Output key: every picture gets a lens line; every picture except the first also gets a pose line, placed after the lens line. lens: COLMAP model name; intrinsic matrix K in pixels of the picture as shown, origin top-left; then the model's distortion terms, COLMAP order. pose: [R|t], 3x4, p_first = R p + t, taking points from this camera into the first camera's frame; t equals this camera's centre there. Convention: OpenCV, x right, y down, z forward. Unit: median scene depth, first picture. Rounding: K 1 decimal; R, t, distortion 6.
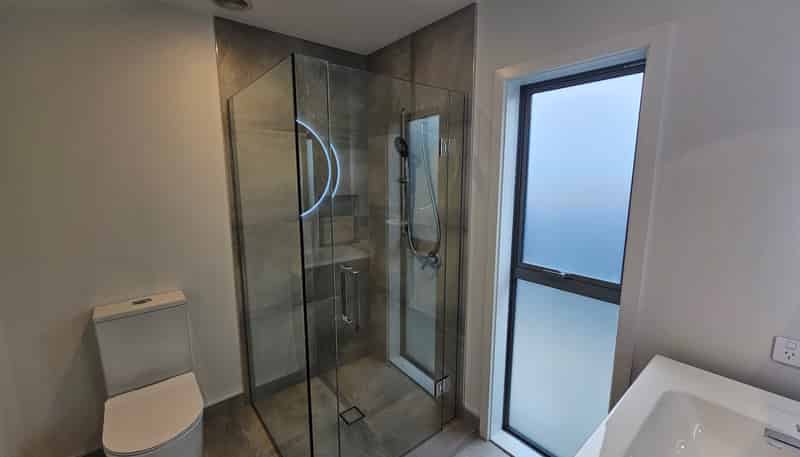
lens RADIAL K [[329.5, 0, 402.8], [0, 329.5, 225.1], [0, 0, 1]] dist [0.000691, 0.000850]
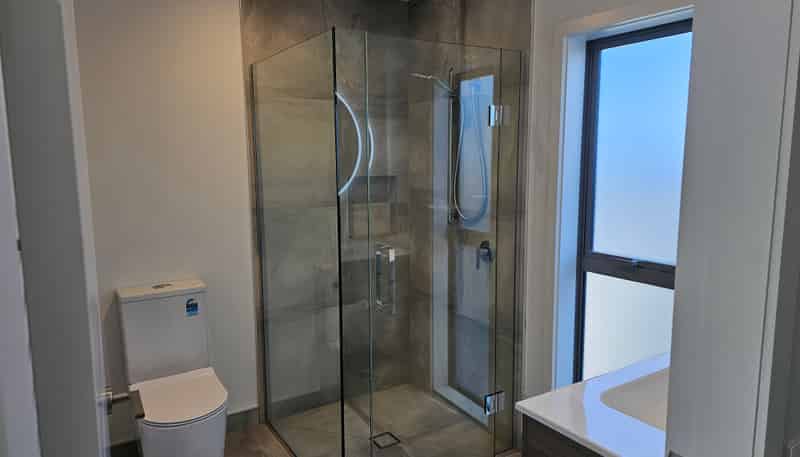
lens RADIAL K [[531.2, 0, 402.5], [0, 531.2, 230.3], [0, 0, 1]] dist [0.046571, -0.019706]
pose [[0.991974, 0.008990, -0.126118, 0.054272], [-0.011545, 0.999742, -0.019545, 0.080693], [0.125910, 0.020844, 0.991823, -0.340697]]
